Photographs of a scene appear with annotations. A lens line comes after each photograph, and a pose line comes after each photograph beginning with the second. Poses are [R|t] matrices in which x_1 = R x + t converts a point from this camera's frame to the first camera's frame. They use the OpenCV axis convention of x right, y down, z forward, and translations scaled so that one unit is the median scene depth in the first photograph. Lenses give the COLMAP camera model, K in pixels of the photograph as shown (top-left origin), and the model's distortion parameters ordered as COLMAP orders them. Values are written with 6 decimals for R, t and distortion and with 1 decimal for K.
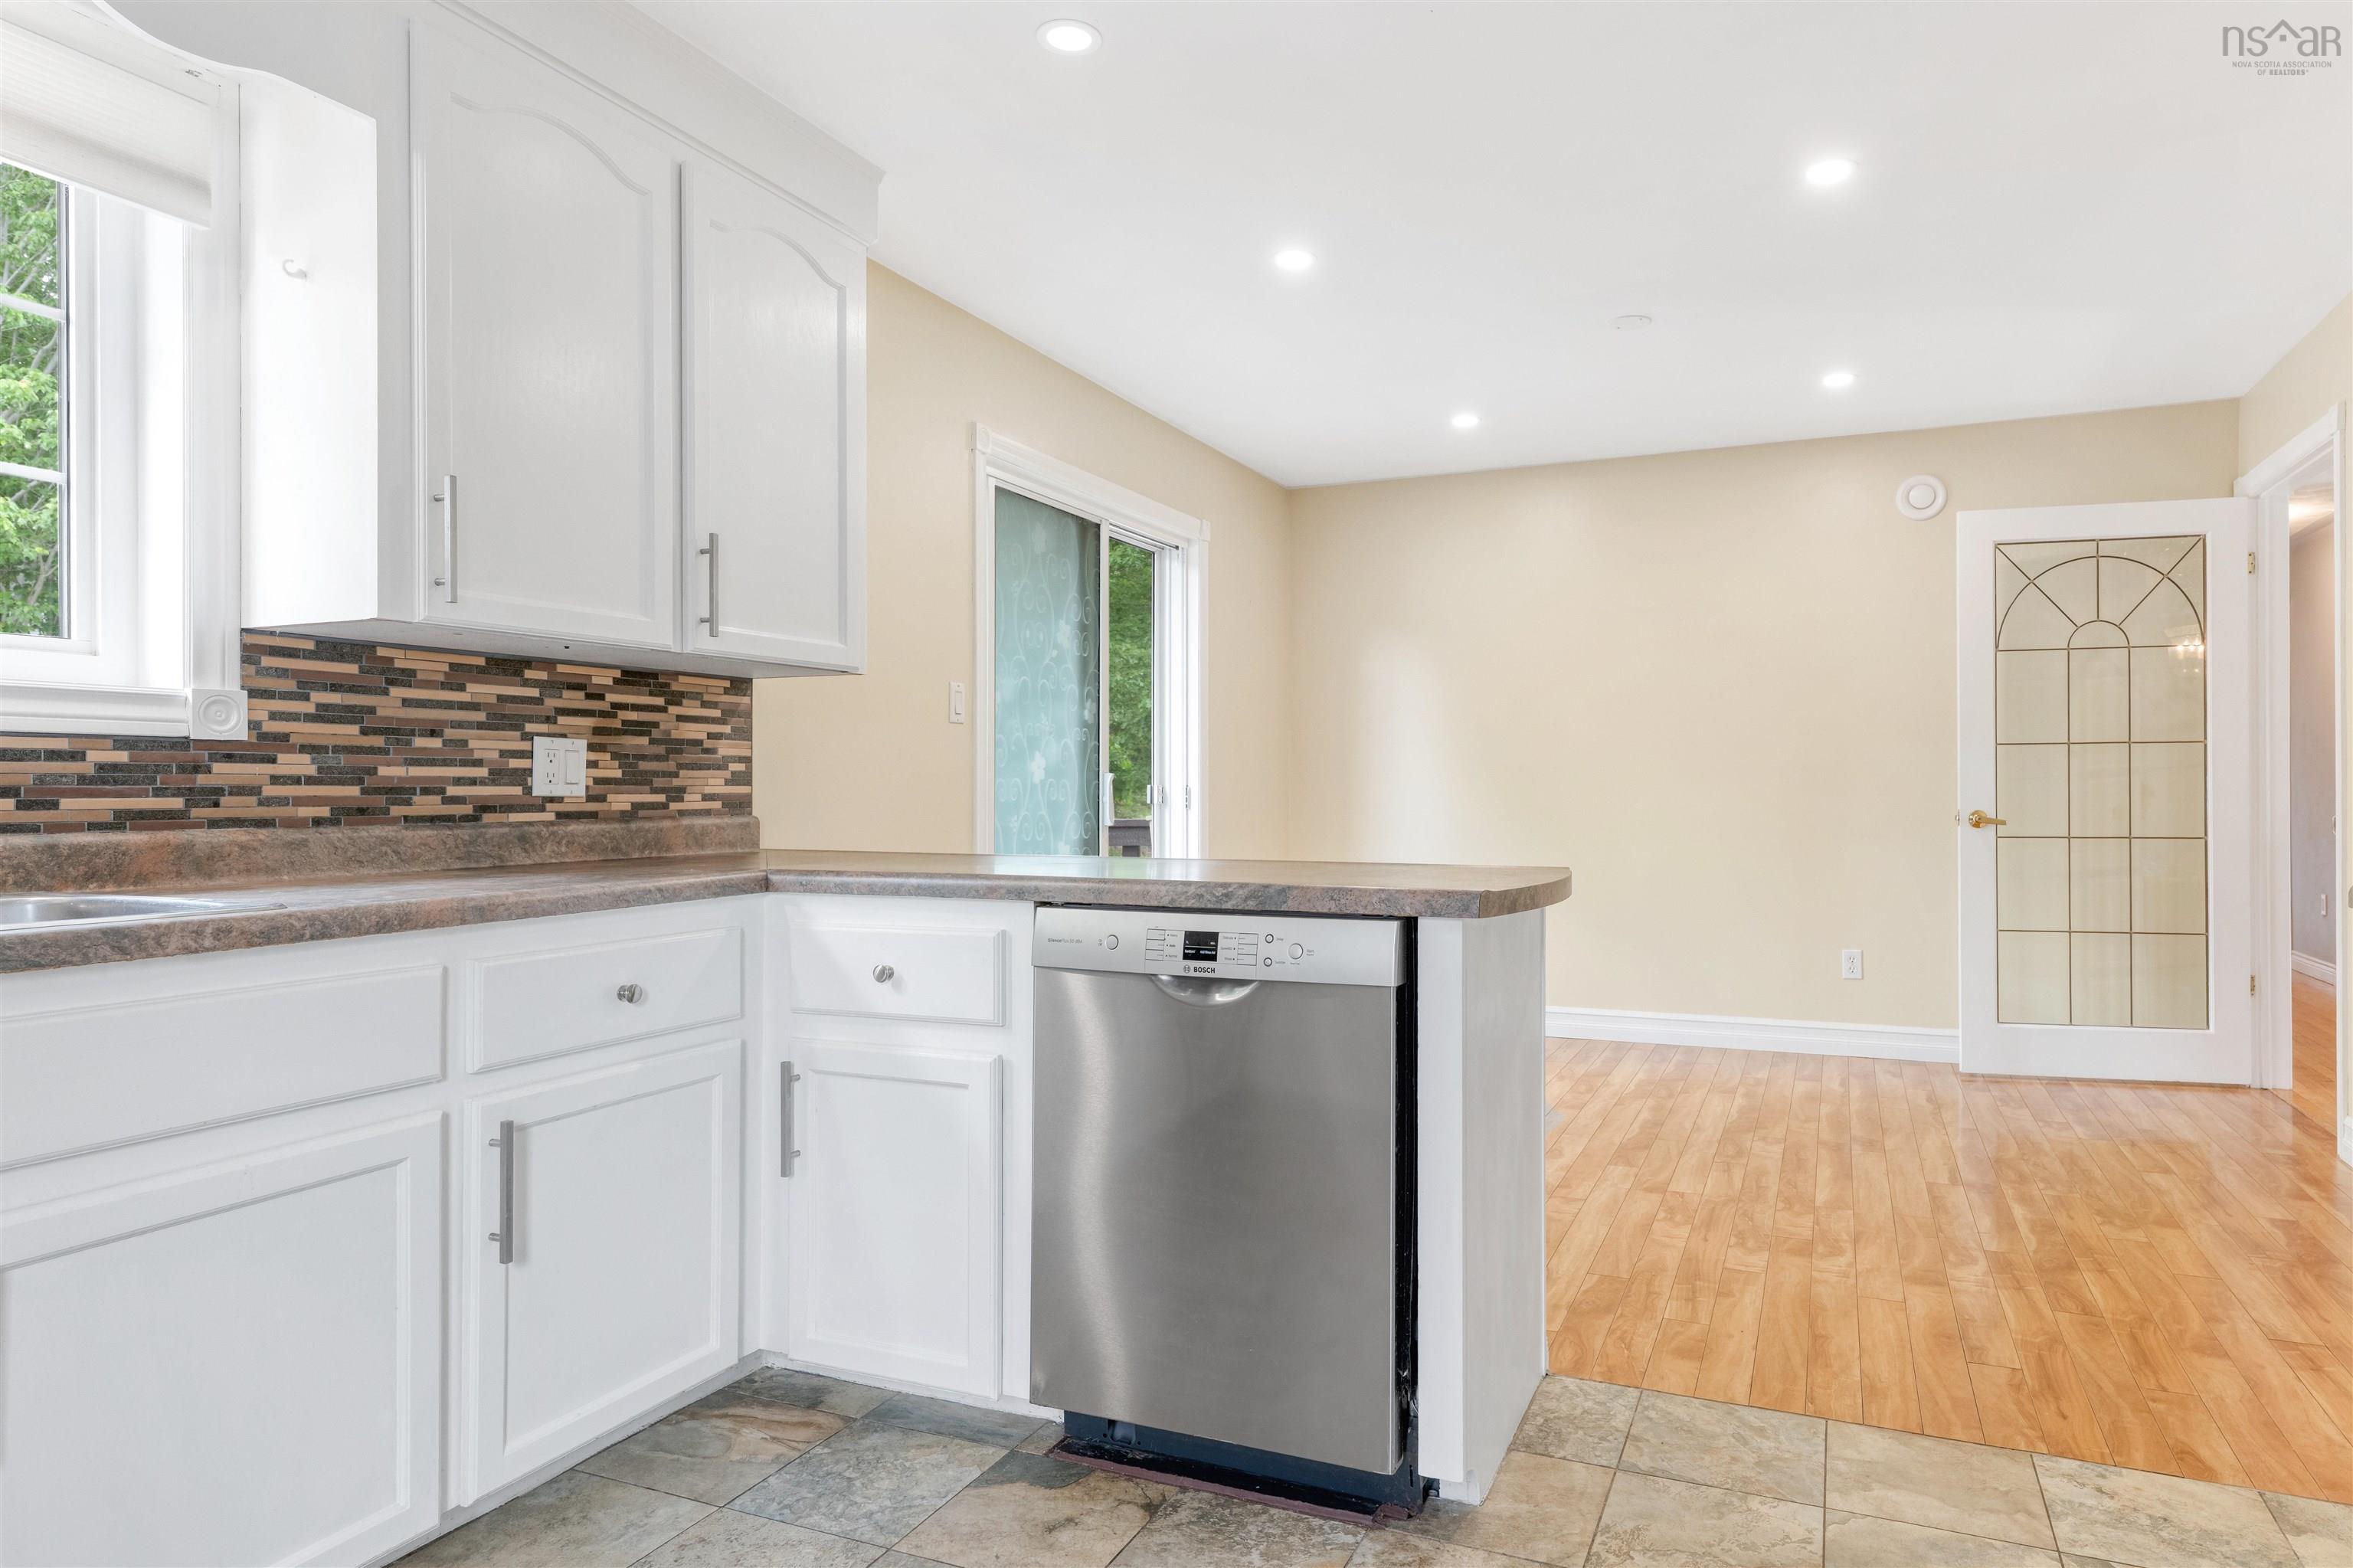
lens RADIAL K [[1383.1, 0, 1286.6], [0, 1383.1, 780.0], [0, 0, 1]] dist [0.021835, -0.003879]
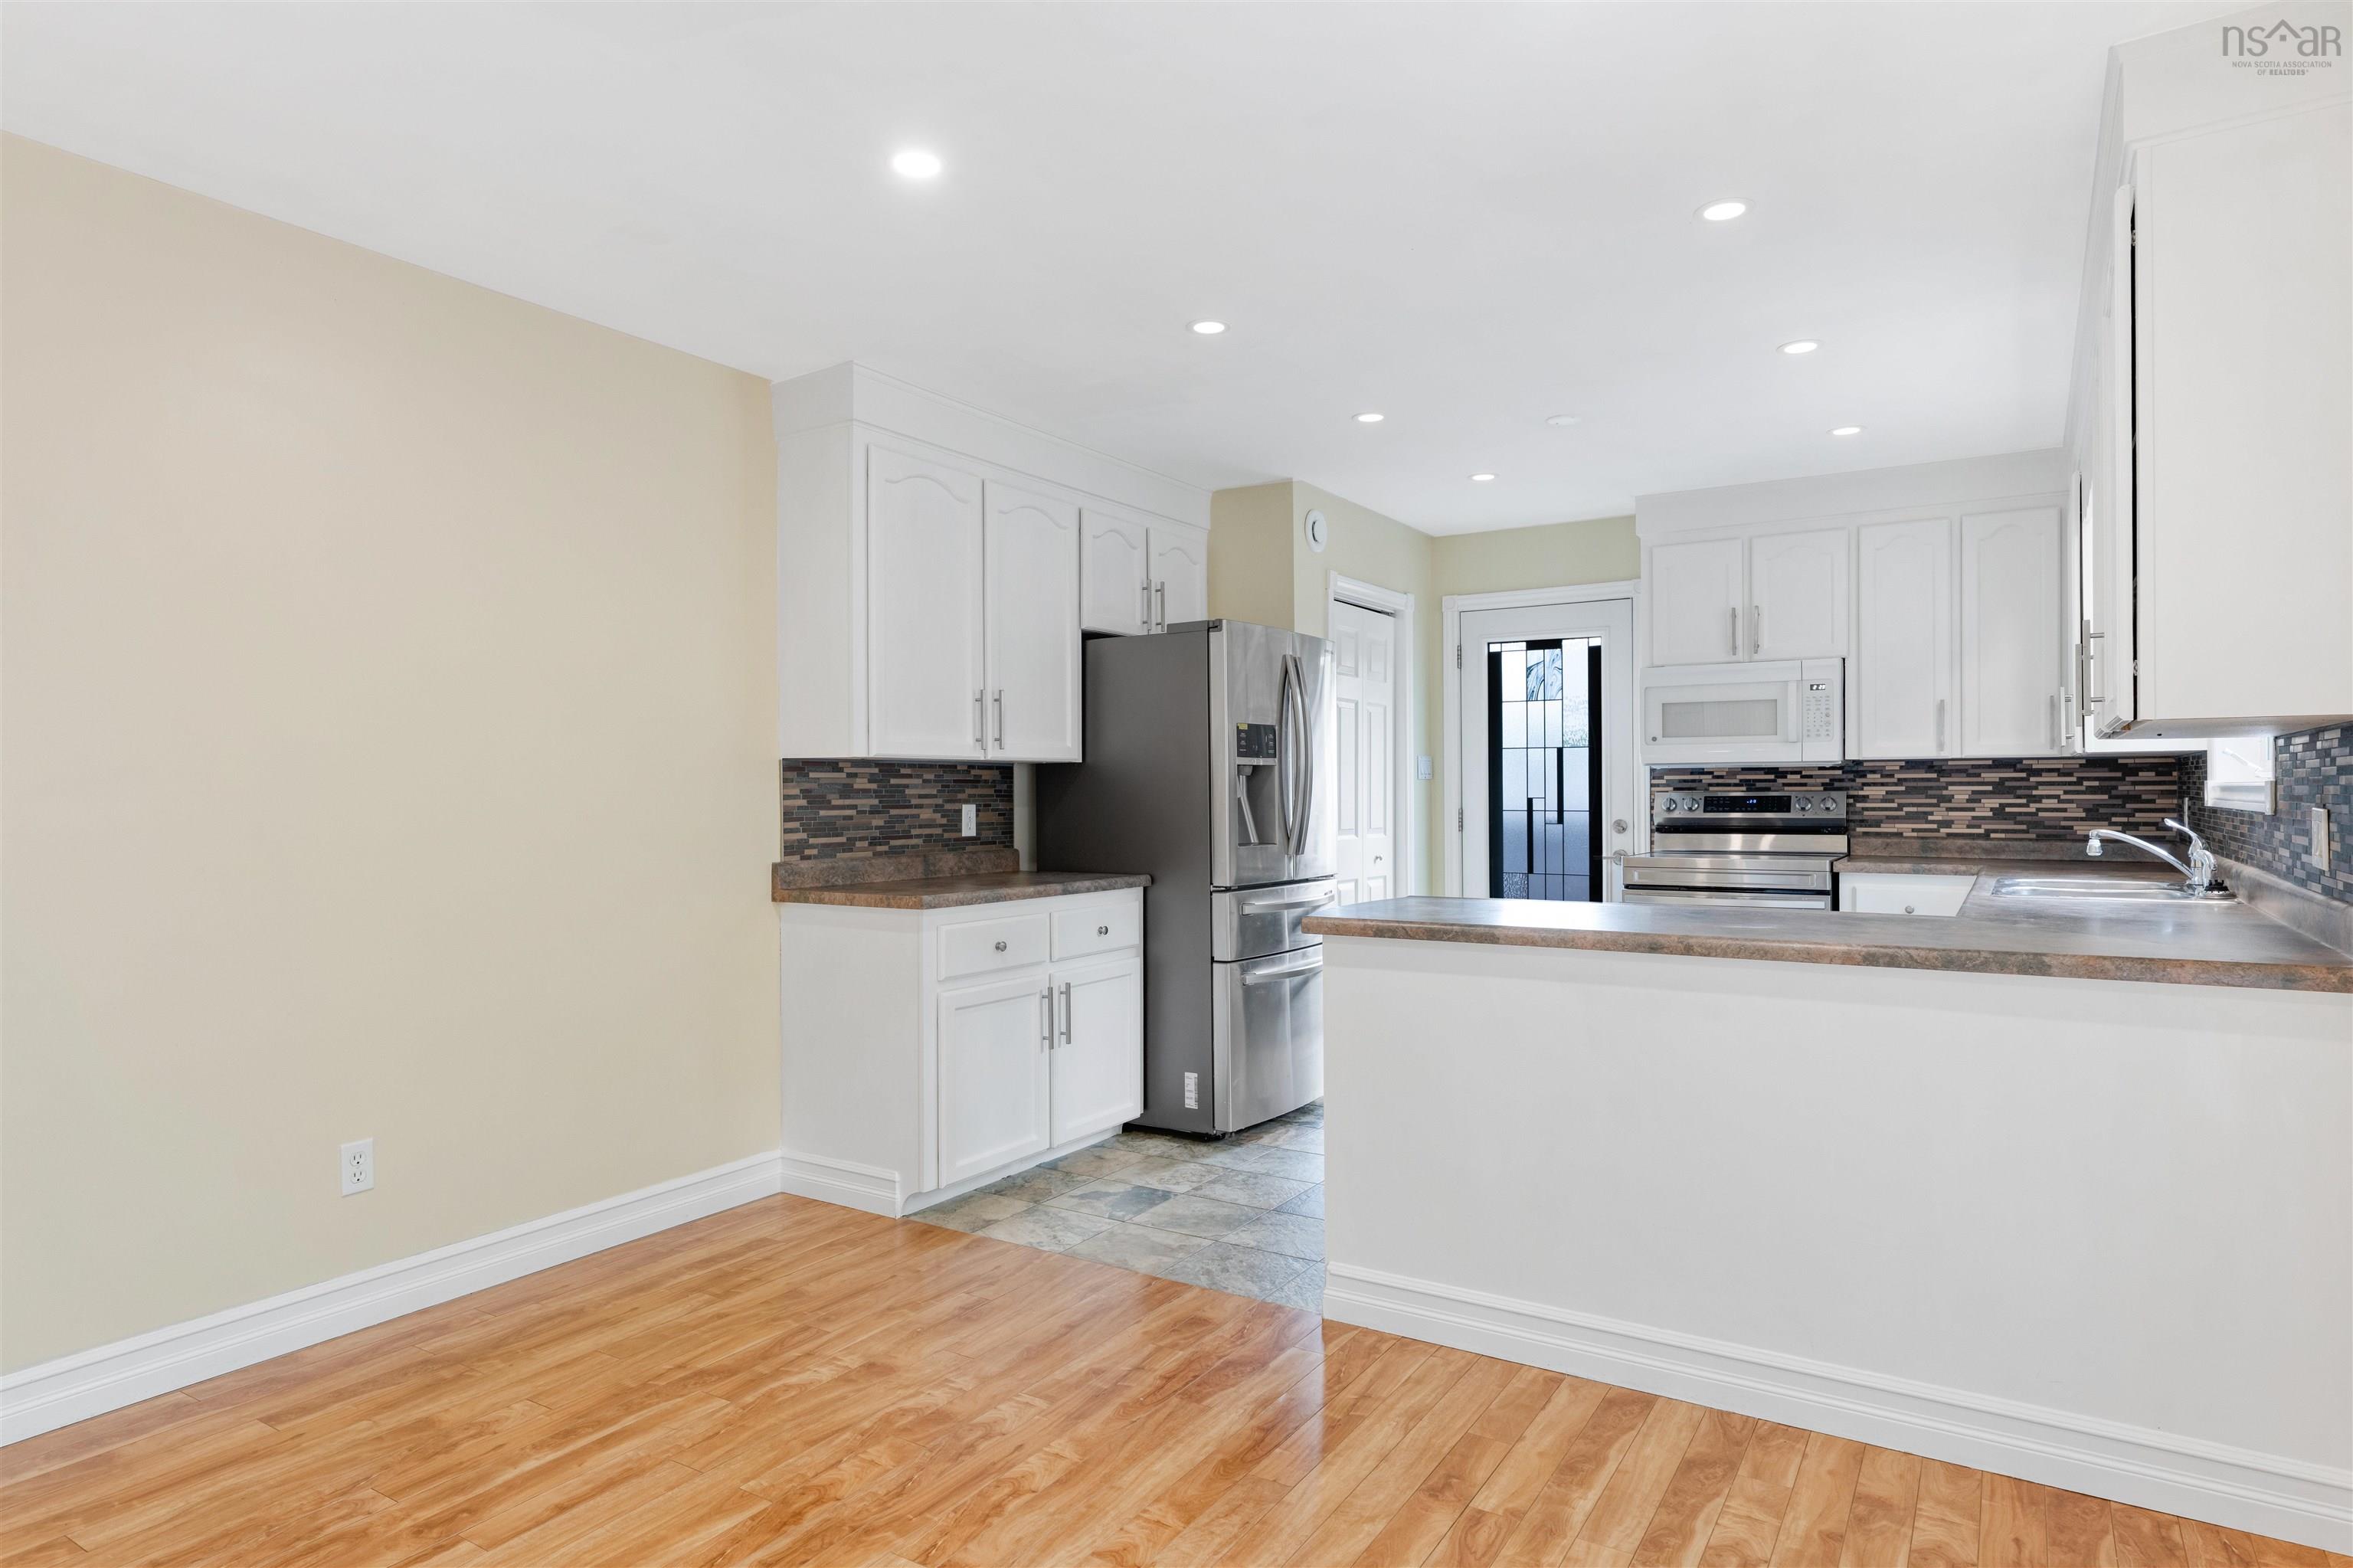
lens RADIAL K [[1308.1, 0, 1204.5], [0, 1308.1, 767.1], [0, 0, 1]] dist [0.018510, -0.005096]
pose [[-0.986222, 0.007640, 0.165252, 0.089202], [0.003786, 0.999714, -0.023623, -0.040999], [-0.165386, -0.022672, -0.985968, 2.091831]]
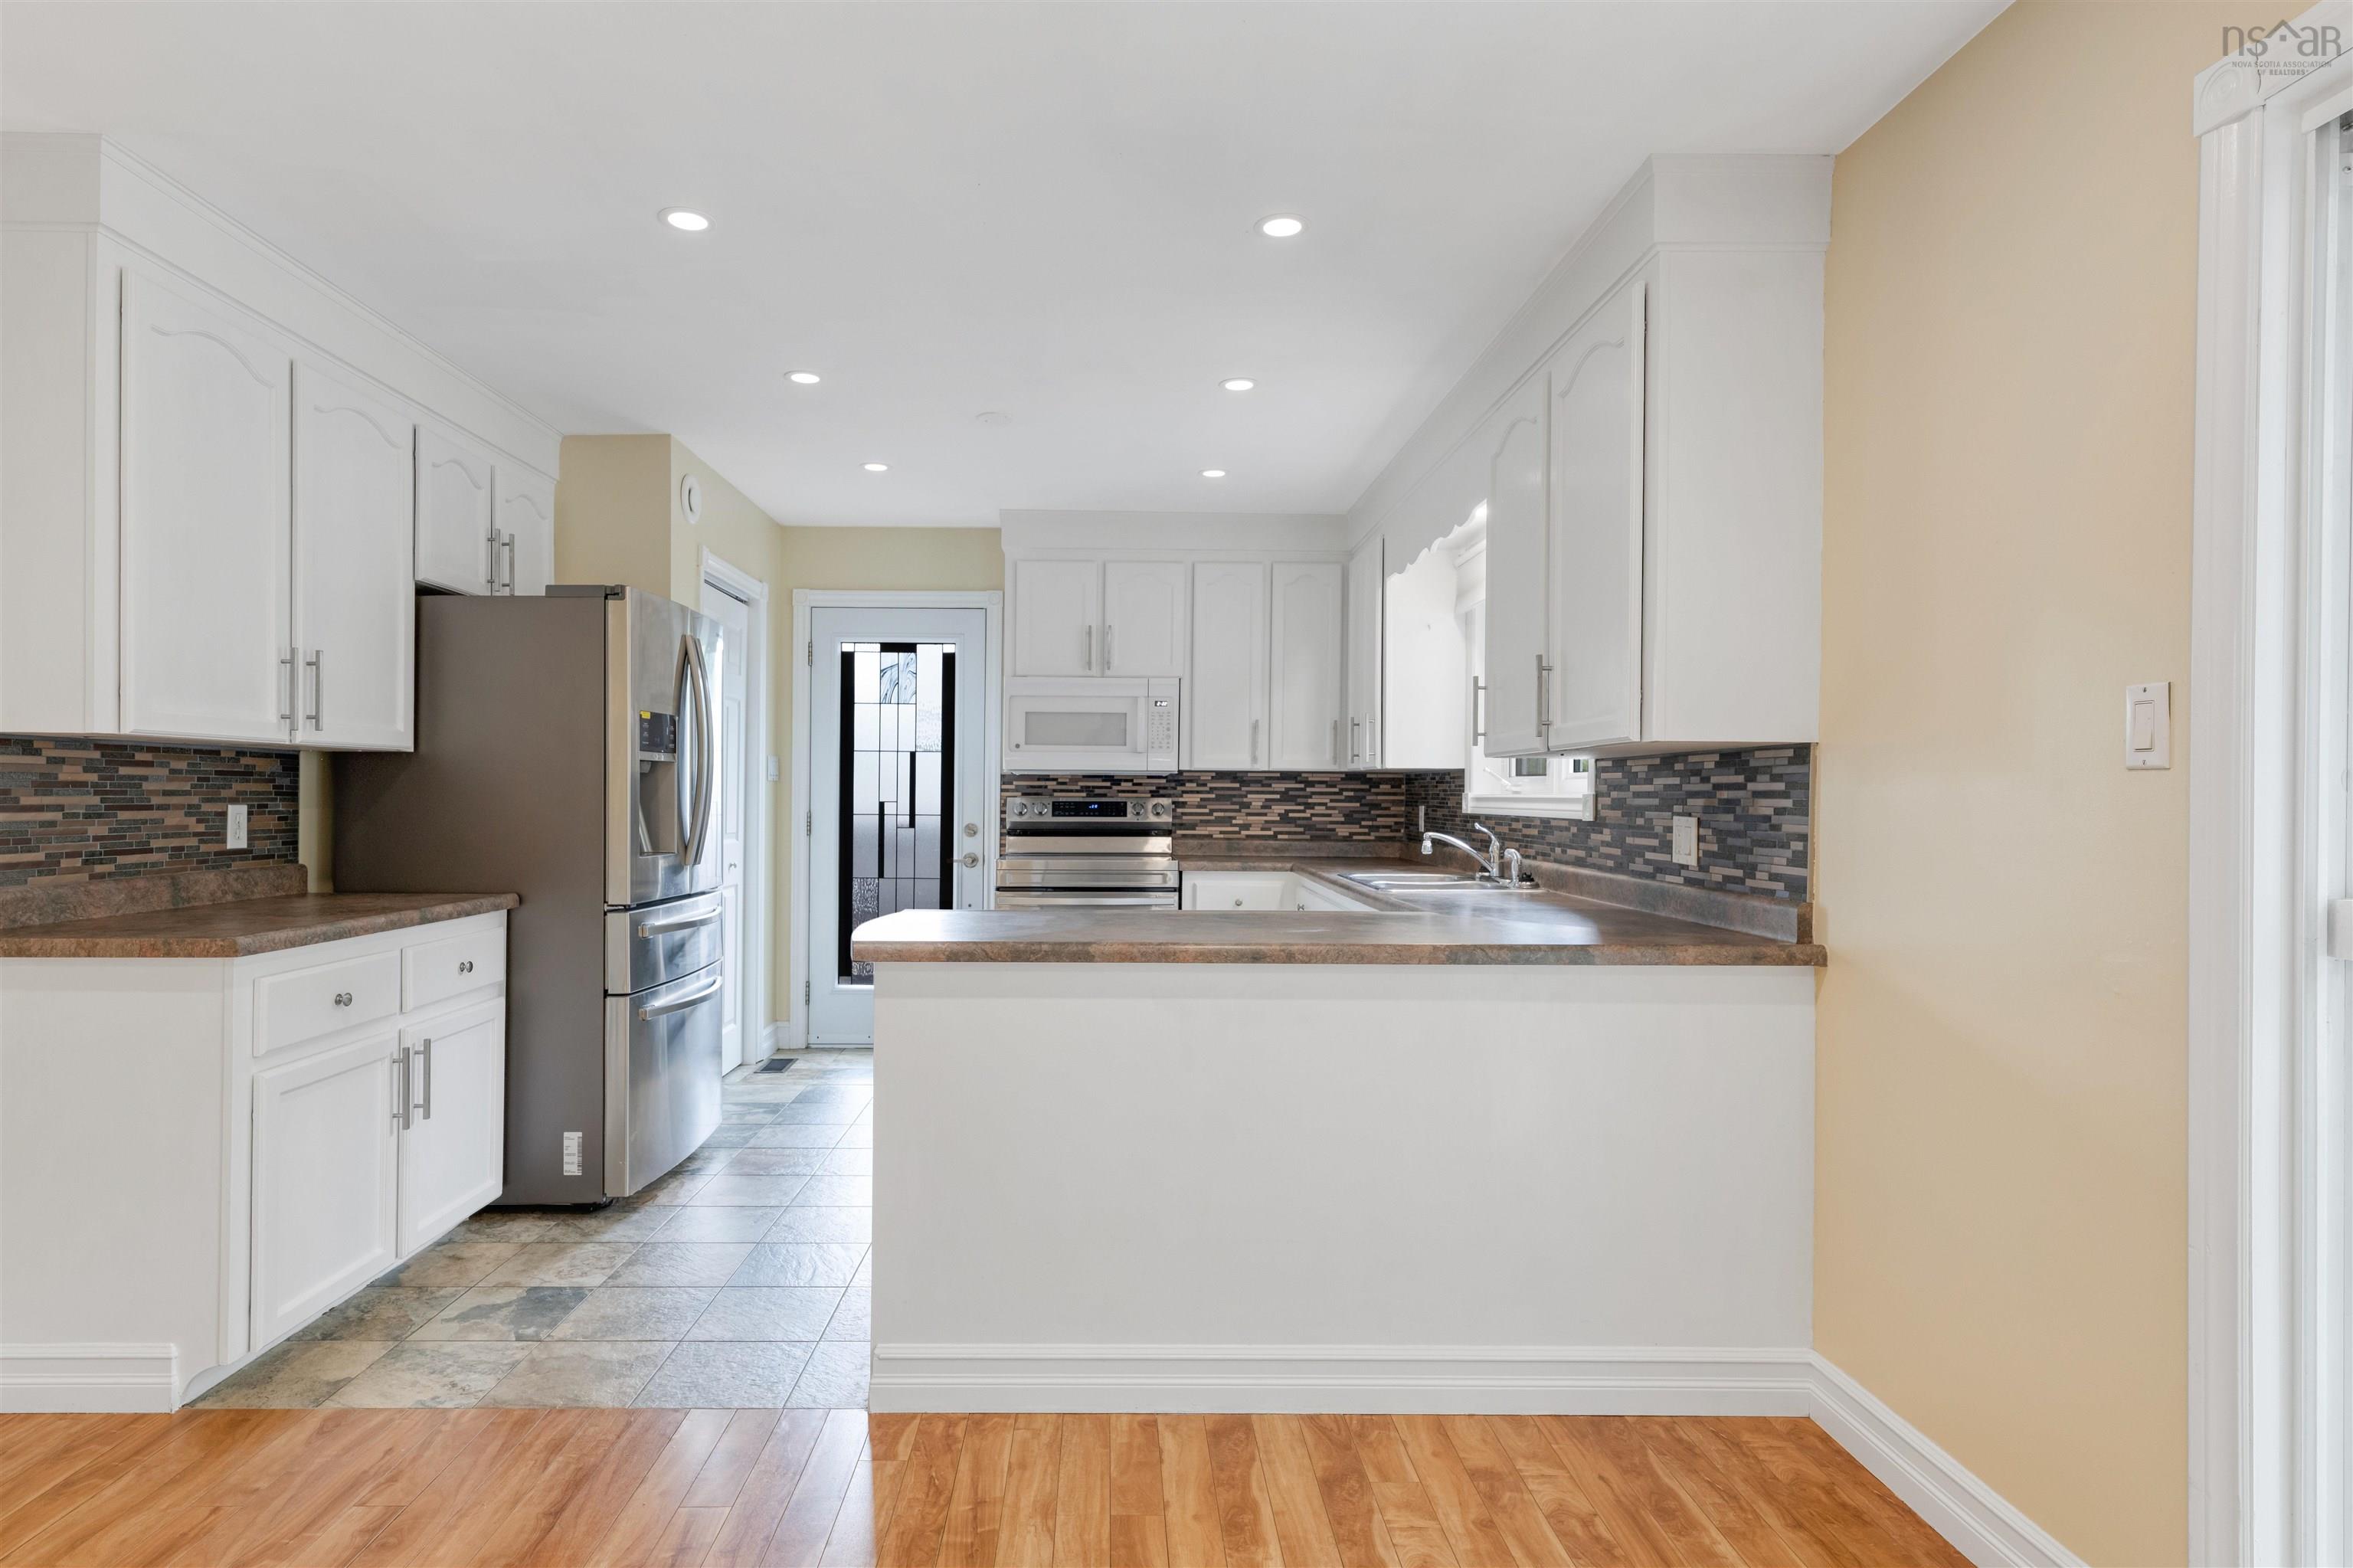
lens RADIAL K [[1238.1, 0, 1112.3], [0, 1238.1, 784.7], [0, 0, 1]] dist [0.013473, 0.001642]
pose [[-0.924721, -0.010063, -0.380513, 0.364936], [-0.005486, 0.999899, -0.013112, -0.042213], [0.380606, -0.010038, -0.924683, 1.864887]]
